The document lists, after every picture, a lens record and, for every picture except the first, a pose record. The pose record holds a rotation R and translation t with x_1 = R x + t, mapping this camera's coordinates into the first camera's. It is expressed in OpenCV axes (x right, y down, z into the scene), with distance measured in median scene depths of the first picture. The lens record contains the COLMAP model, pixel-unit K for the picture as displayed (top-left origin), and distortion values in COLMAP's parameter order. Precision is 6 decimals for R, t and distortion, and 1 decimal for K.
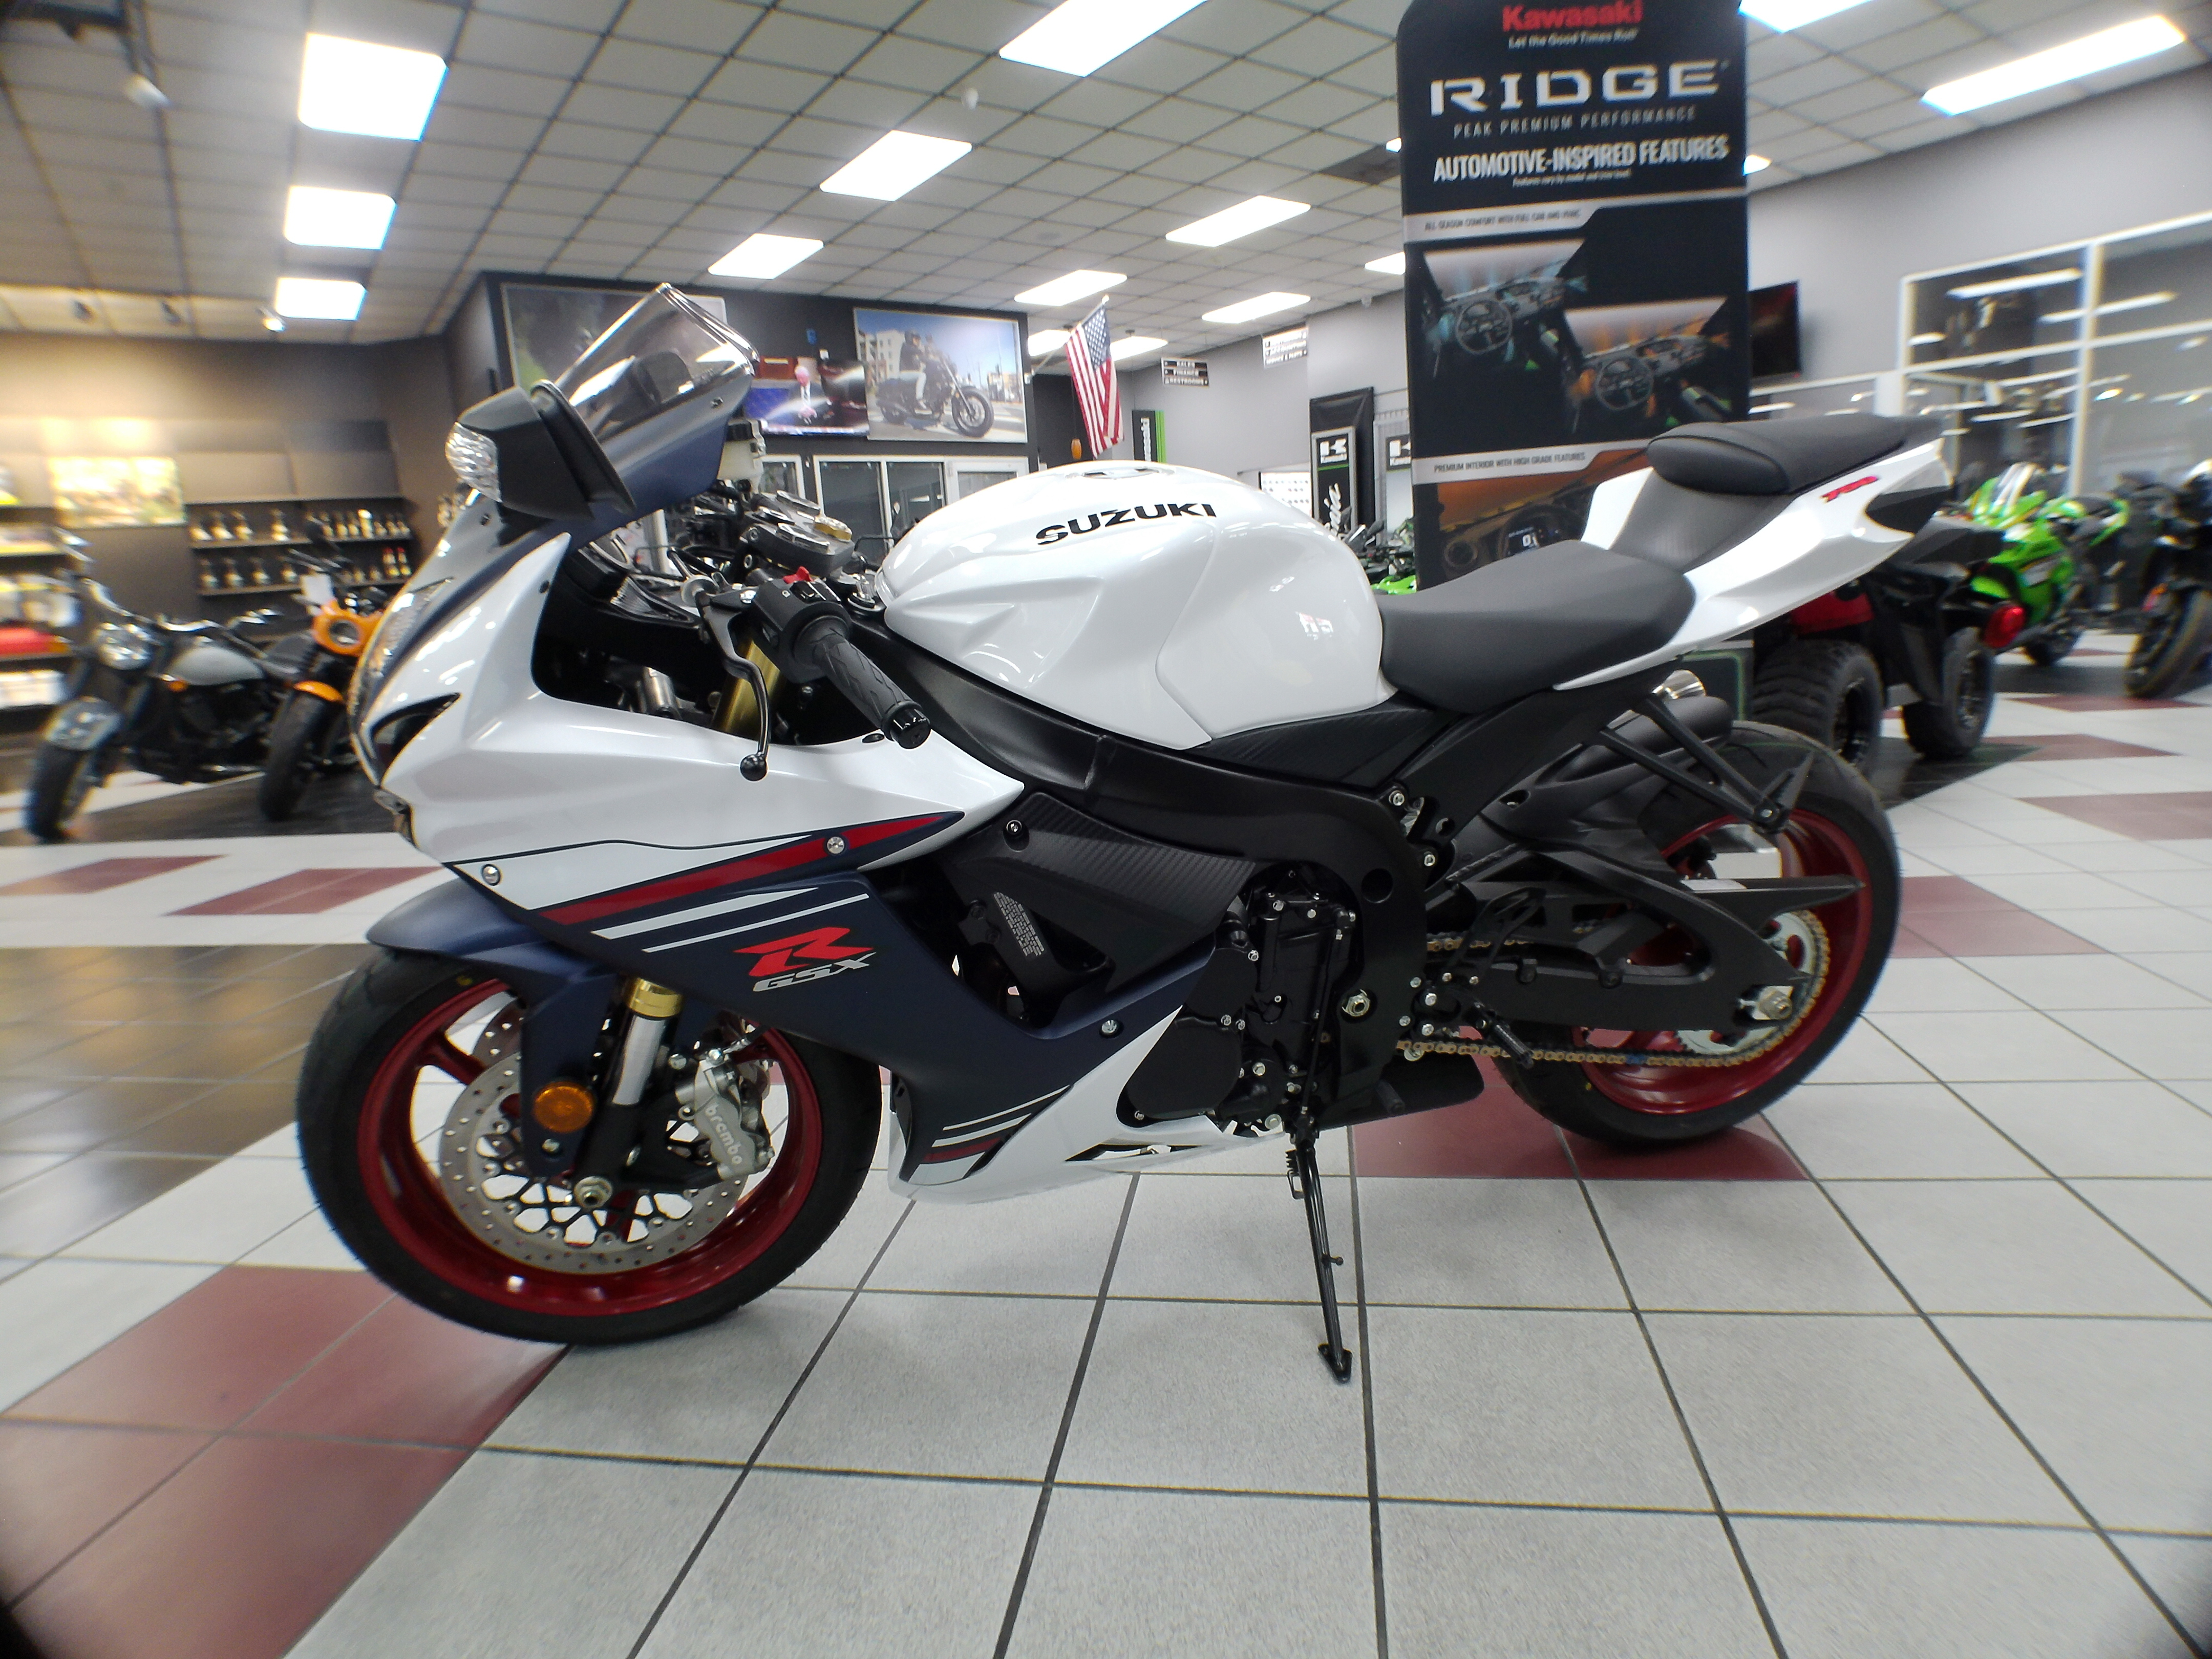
lens RADIAL K [[1189.6, 0, 1137.1], [0, 1189.6, 851.1], [0, 0, 1]] dist [0.001329, -0.009193]
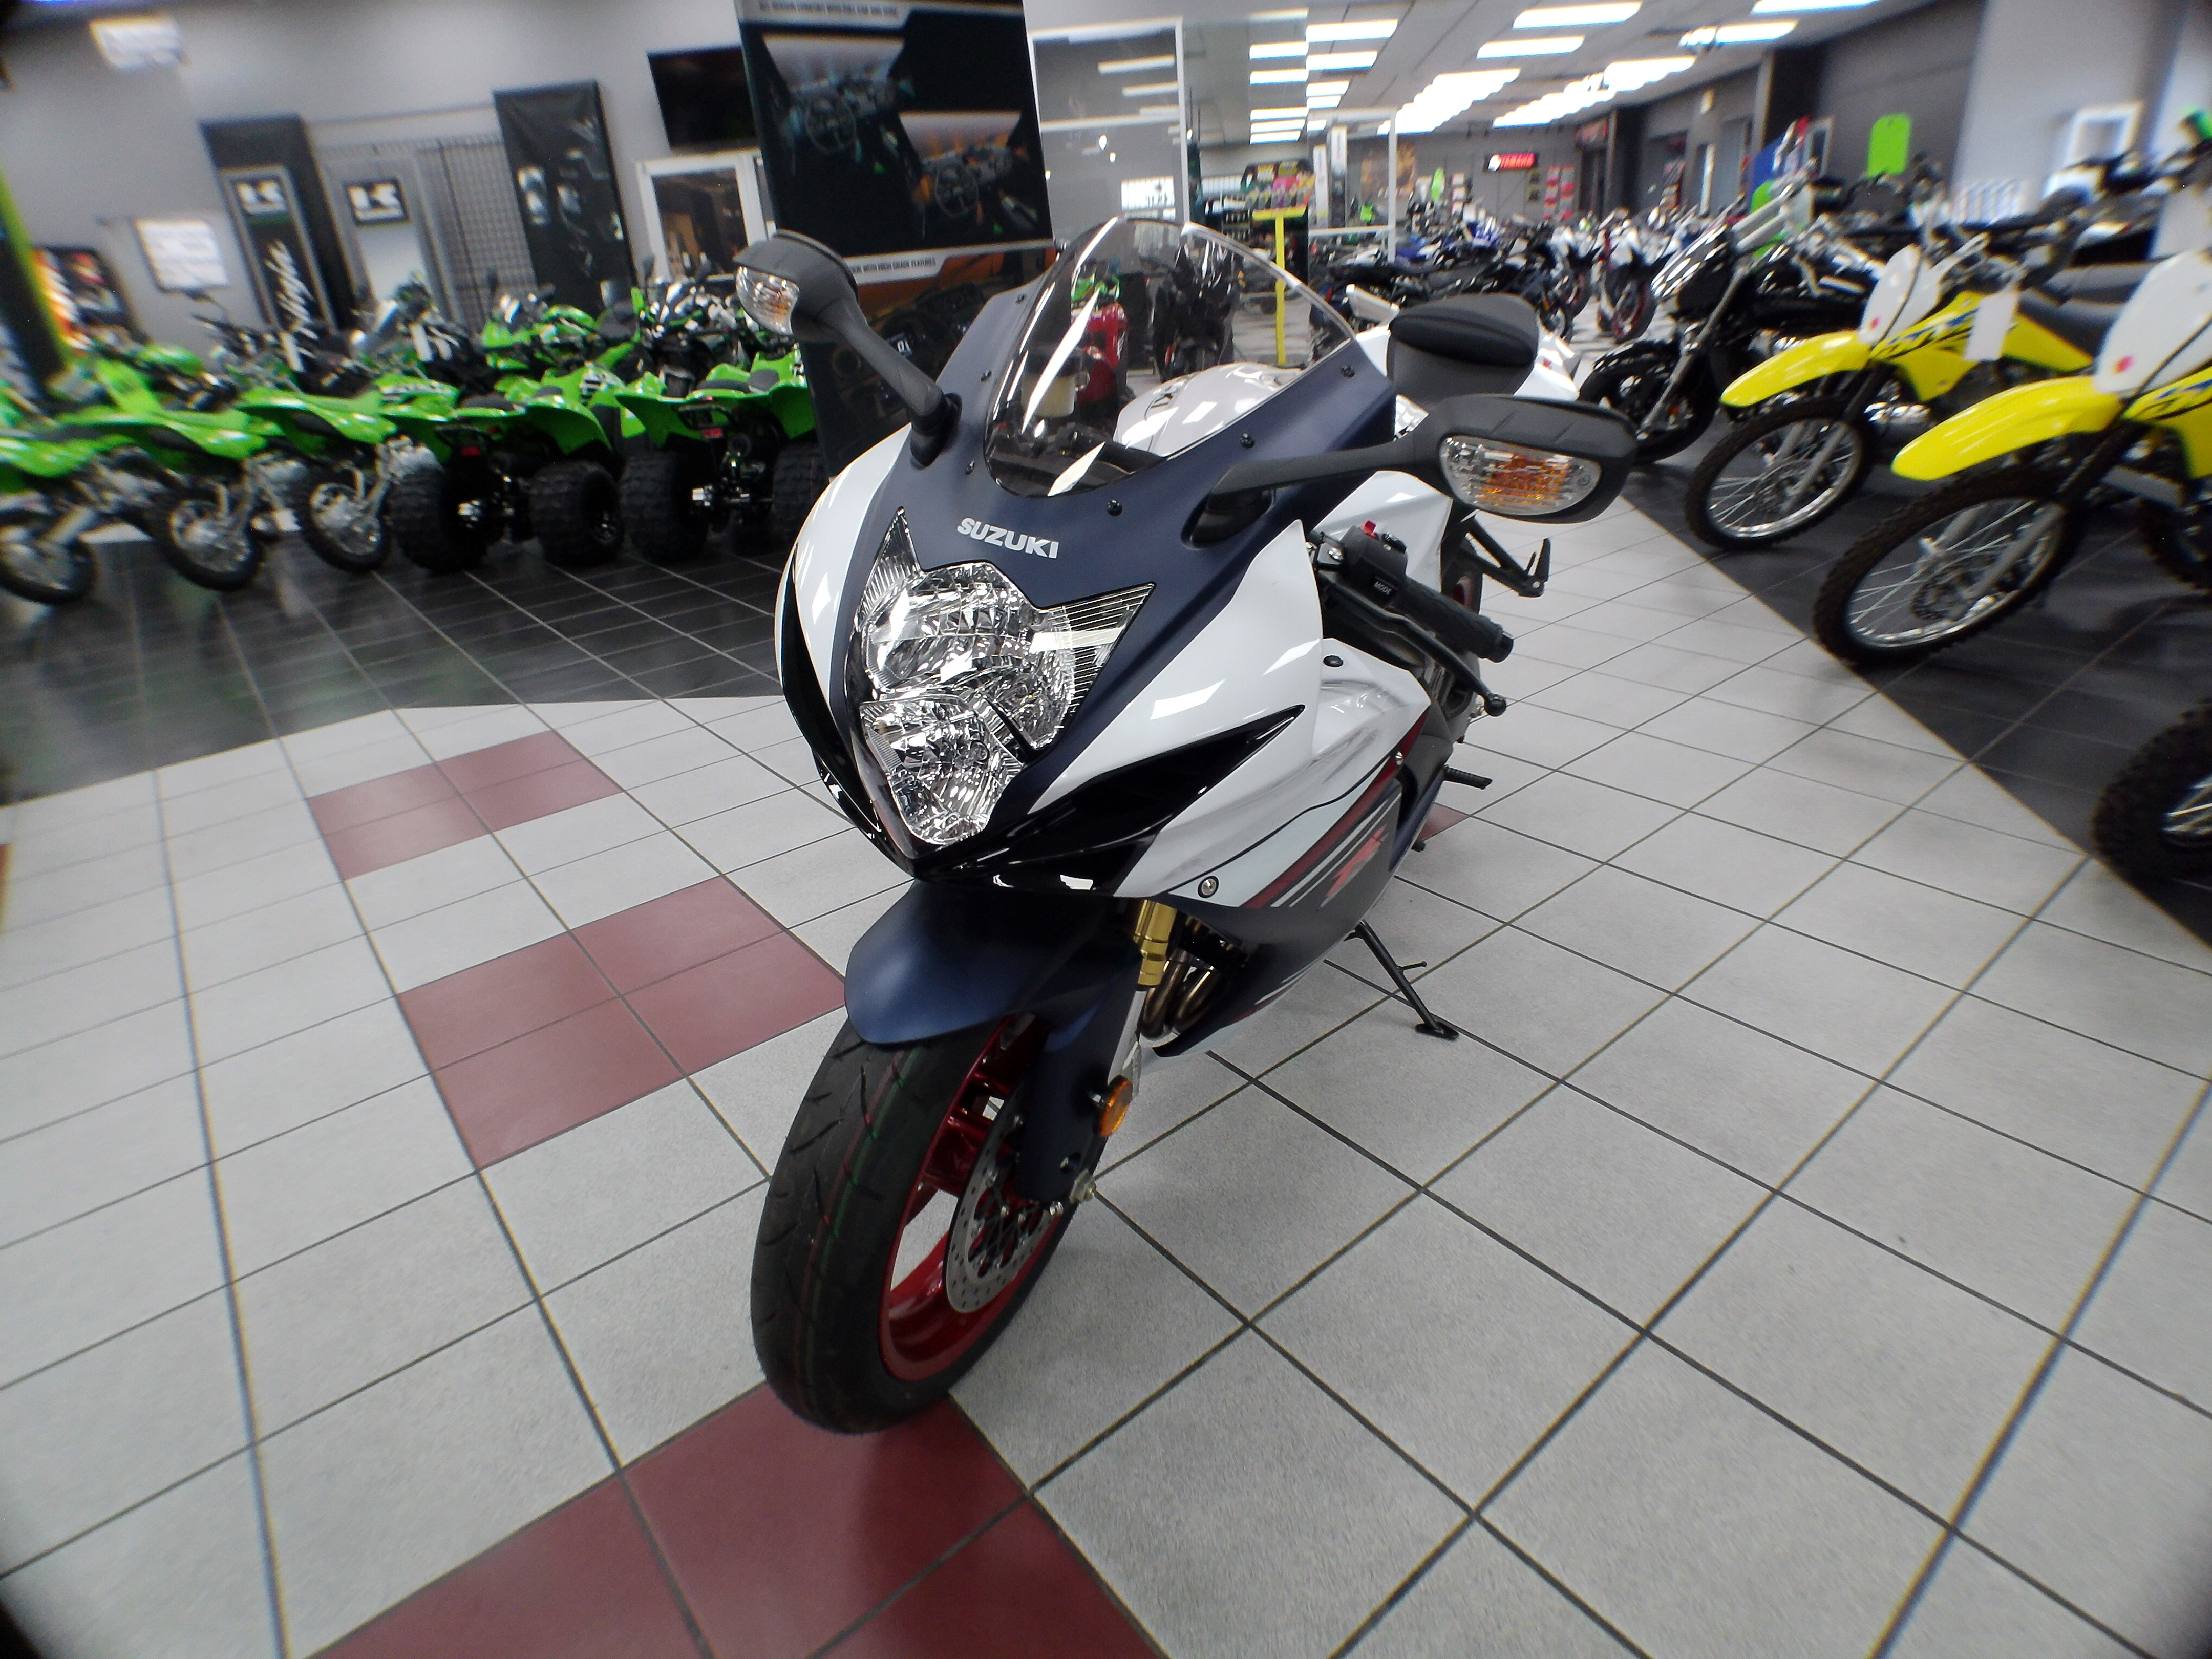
lens RADIAL K [[1186.8, 0, 1146.0], [0, 1186.8, 823.7], [0, 0, 1]] dist [-0.008087, -0.000695]
pose [[0.671444, -0.321014, 0.667917, -0.373379], [0.203457, 0.946526, 0.250387, -0.086604], [-0.712579, -0.032228, 0.700851, 0.114014]]
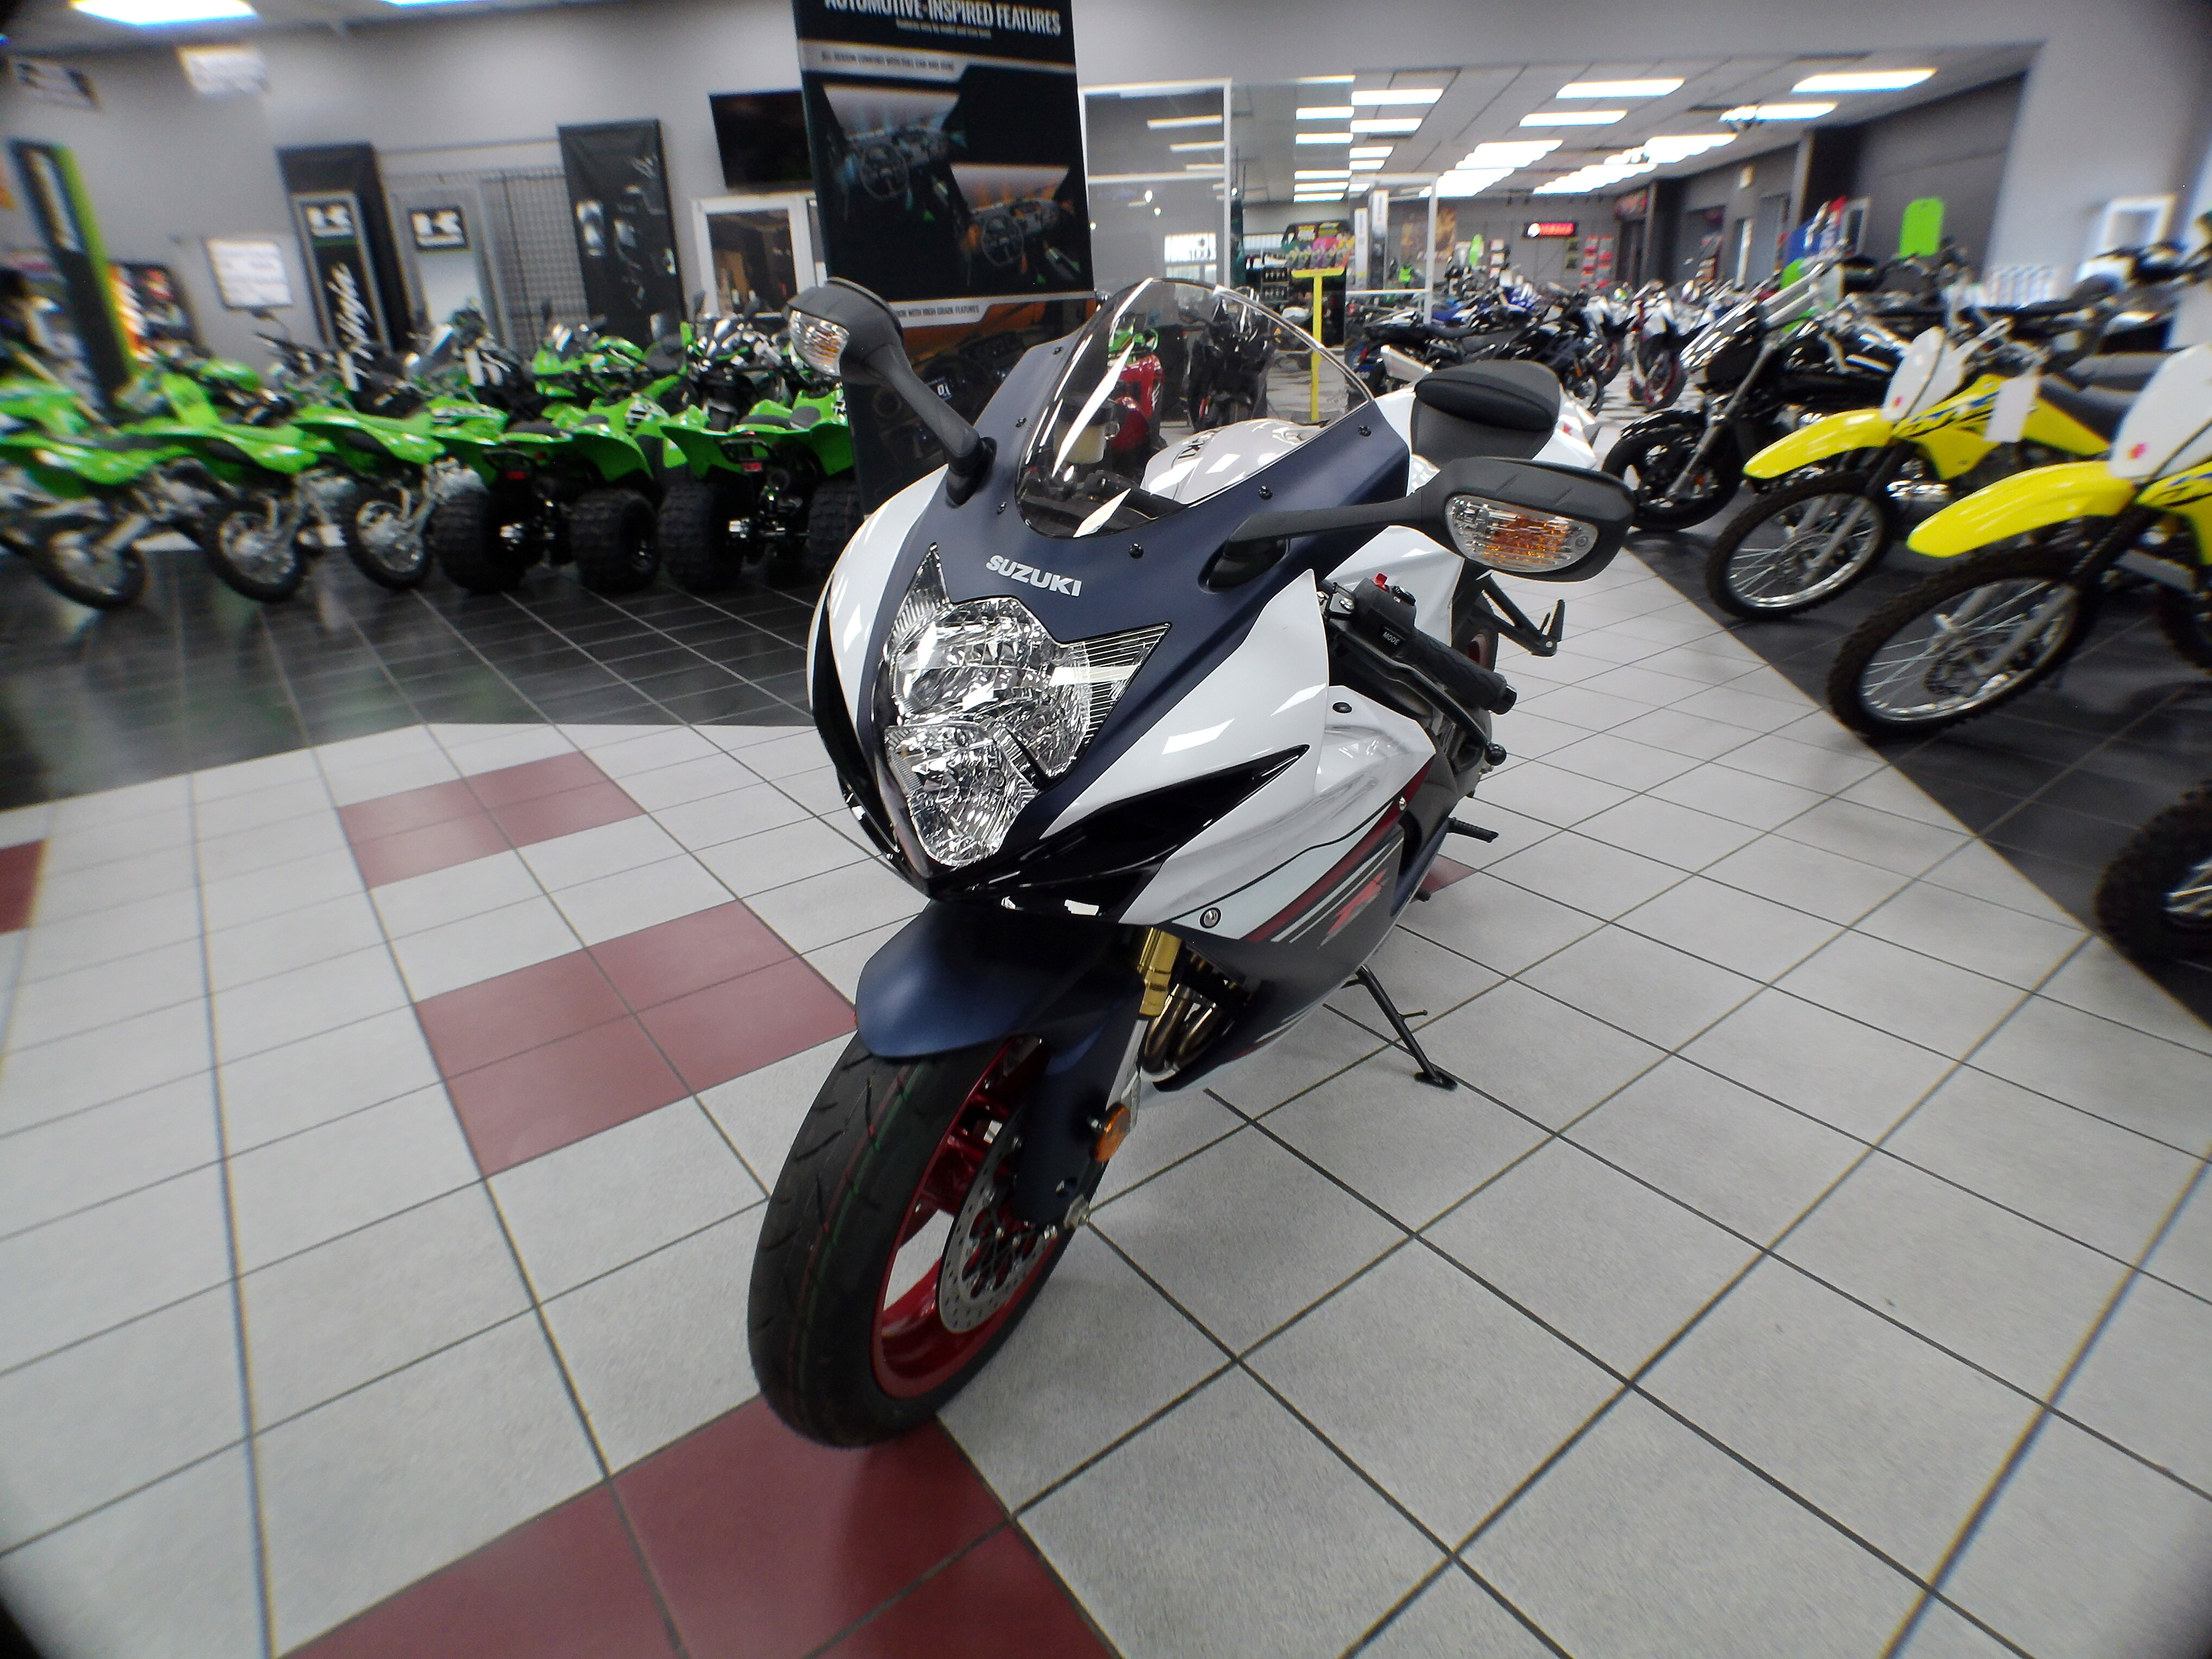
lens RADIAL K [[1189.6, 0, 1137.1], [0, 1189.6, 851.1], [0, 0, 1]] dist [0.001329, -0.009193]
pose [[0.699773, -0.277870, 0.658107, -0.385464], [0.165485, 0.959244, 0.229055, -0.083997], [-0.694933, -0.051380, 0.717237, 0.097804]]
